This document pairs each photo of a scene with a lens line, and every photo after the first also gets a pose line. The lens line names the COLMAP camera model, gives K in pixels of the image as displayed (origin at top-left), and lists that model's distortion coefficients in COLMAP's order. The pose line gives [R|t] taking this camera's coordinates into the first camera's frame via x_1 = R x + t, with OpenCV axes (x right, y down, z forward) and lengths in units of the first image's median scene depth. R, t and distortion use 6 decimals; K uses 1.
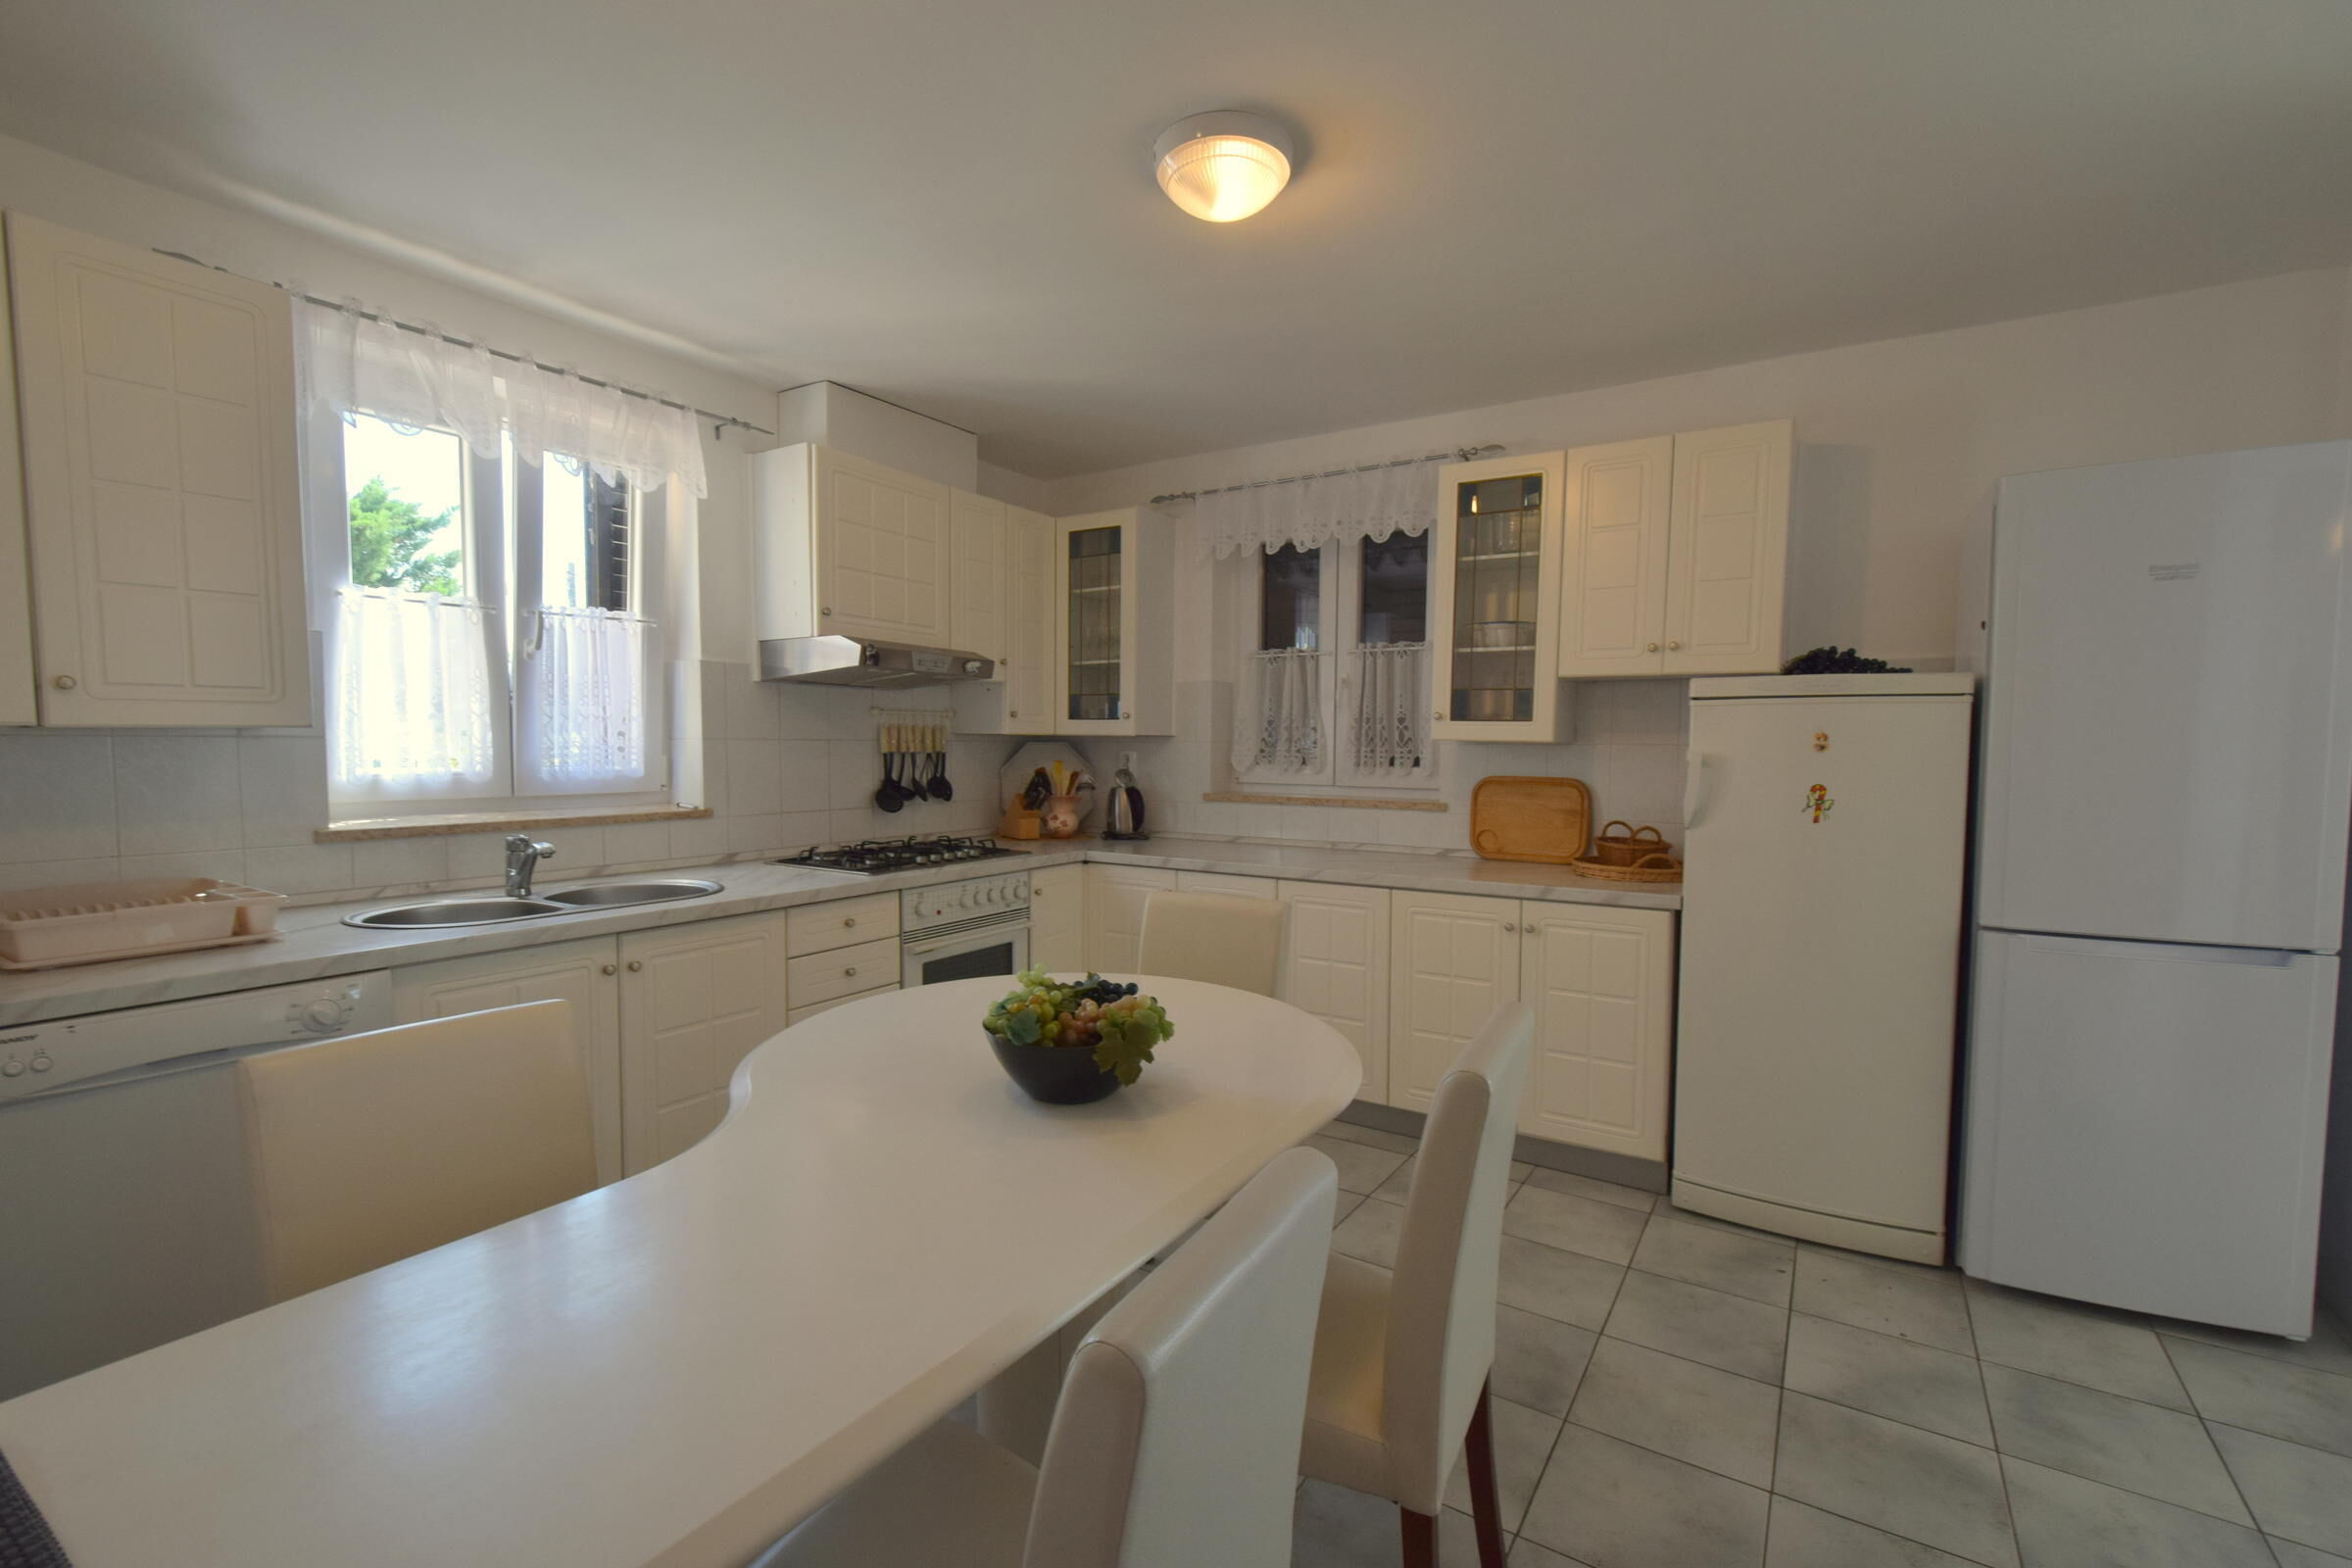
lens RADIAL K [[1036.2, 0, 1180.2], [0, 1036.2, 794.1], [0, 0, 1]] dist [0.004957, -0.005121]
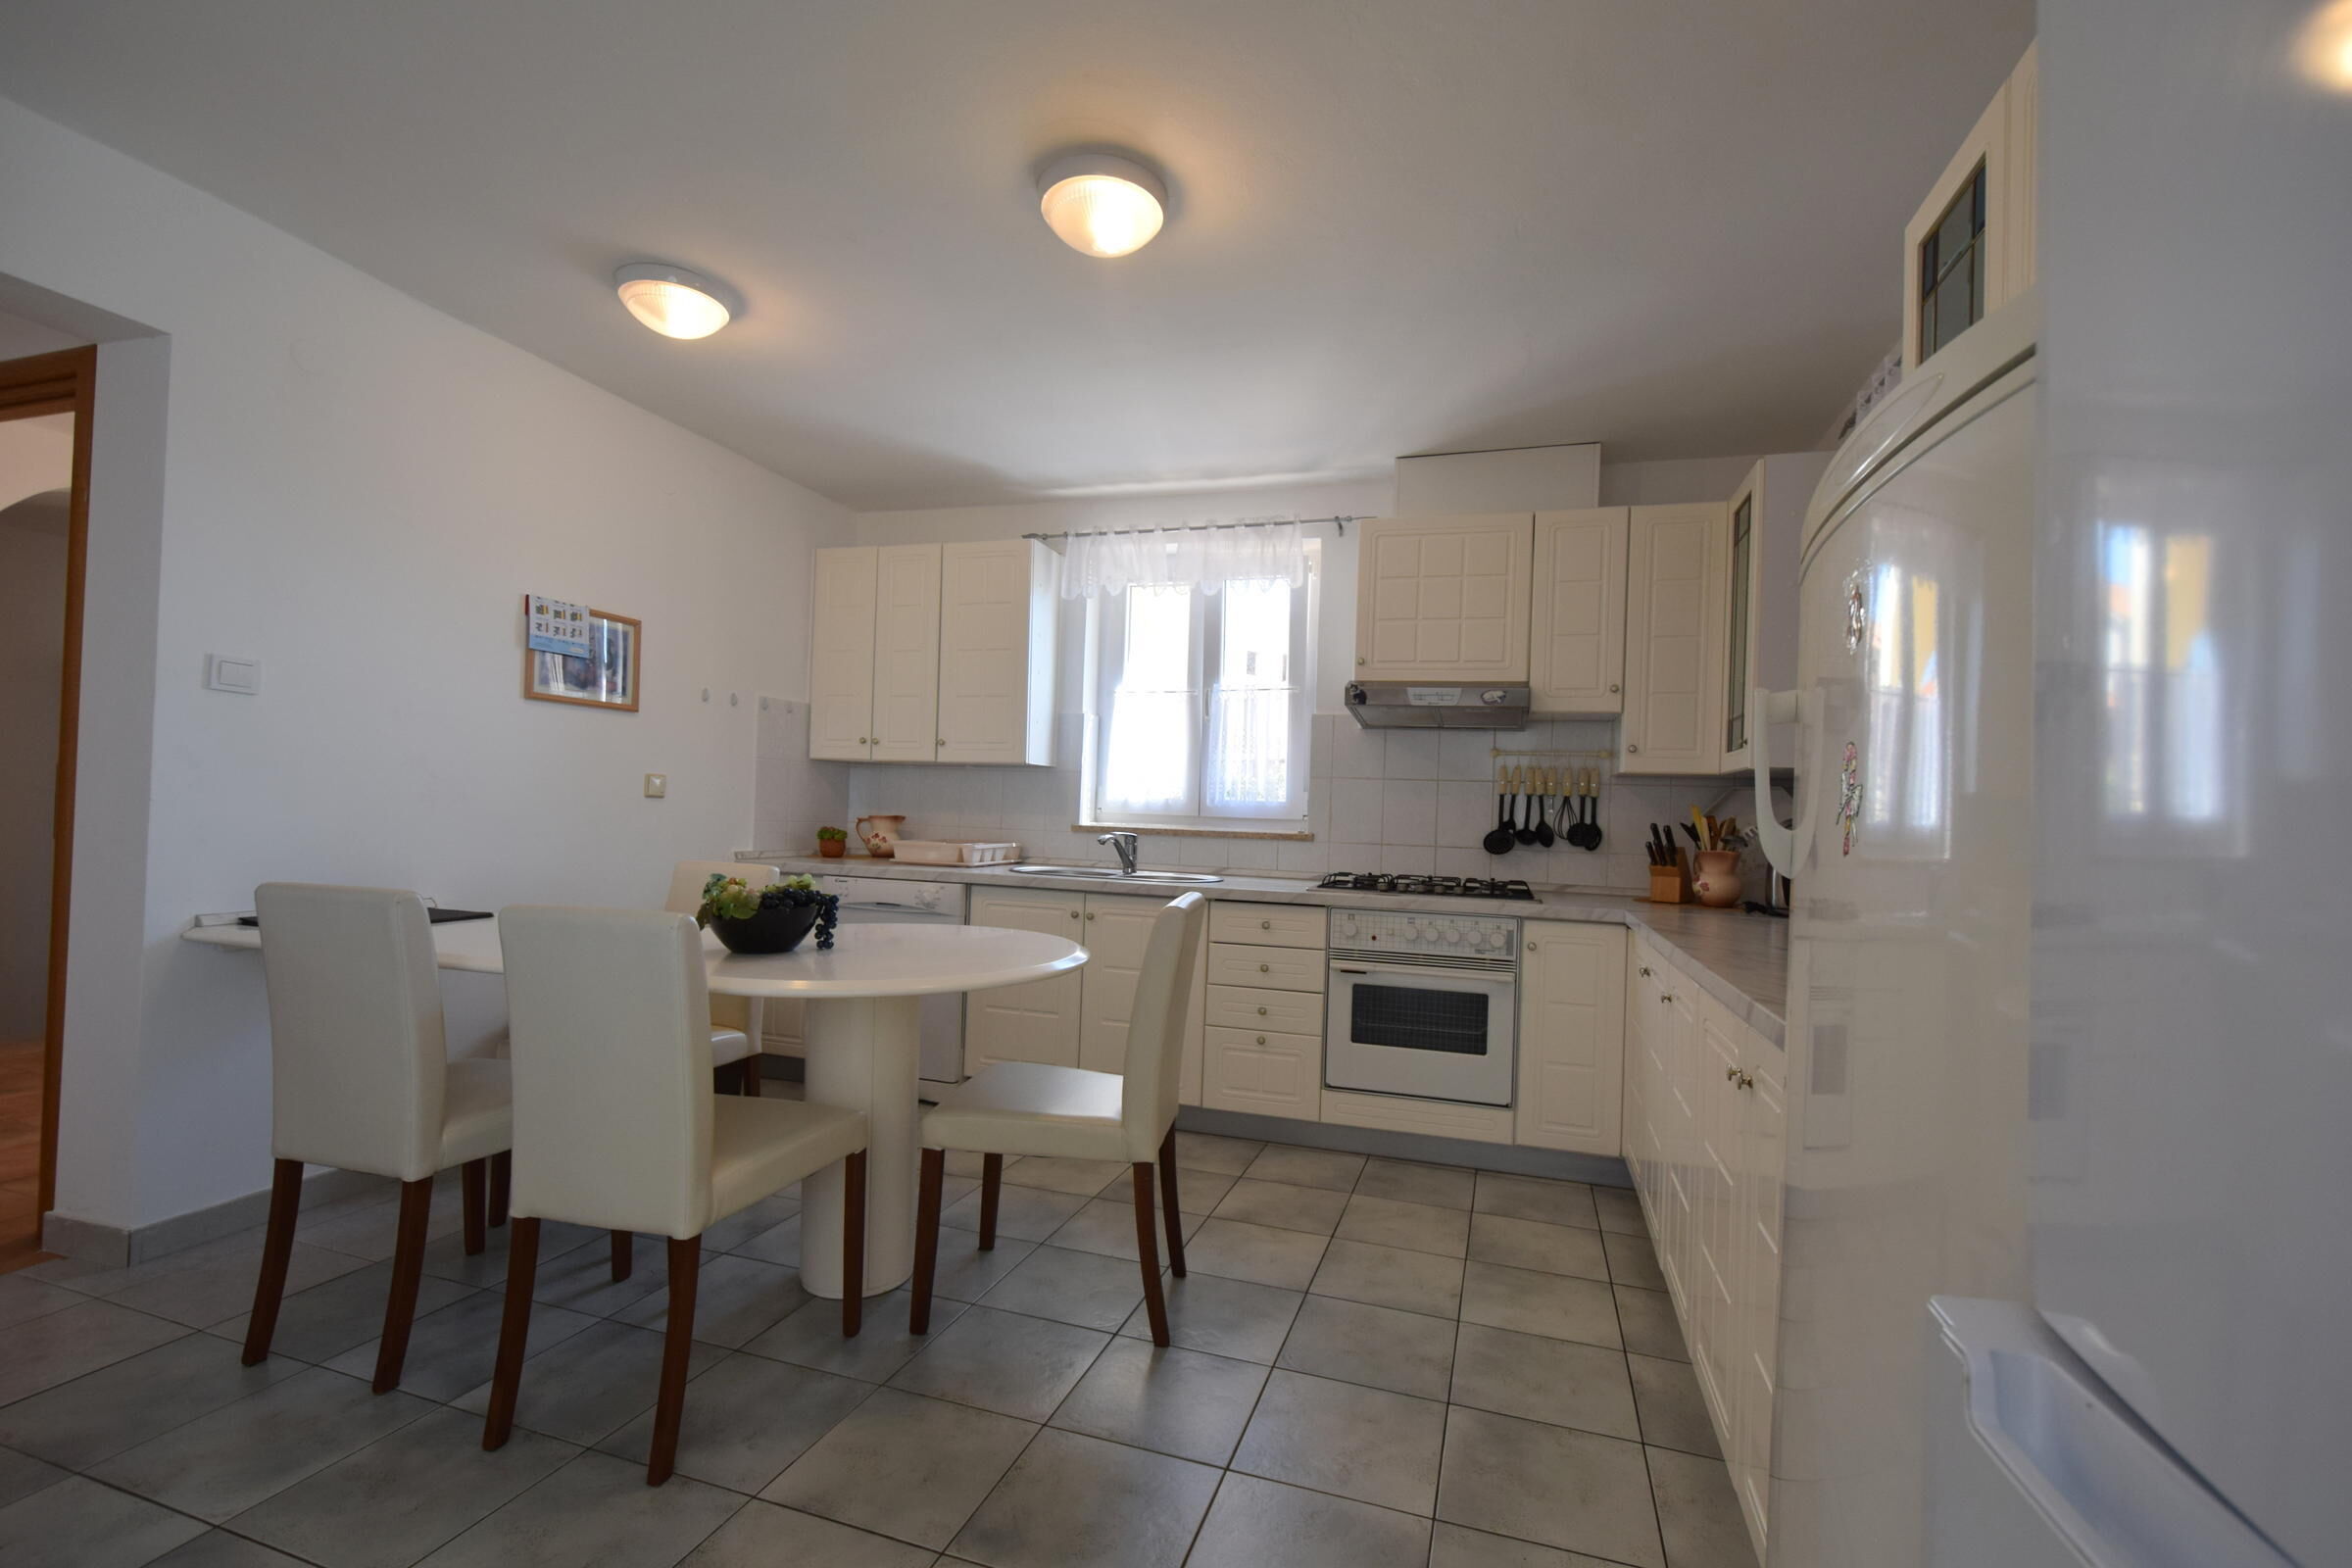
lens RADIAL K [[1036.2, 0, 1175.7], [0, 1036.2, 792.5], [0, 0, 1]] dist [0.004957, -0.005121]
pose [[0.243539, -0.024297, -0.969587, 0.737183], [-0.083707, 0.995429, -0.045970, 0.036499], [0.966272, 0.092357, 0.240392, 0.576983]]
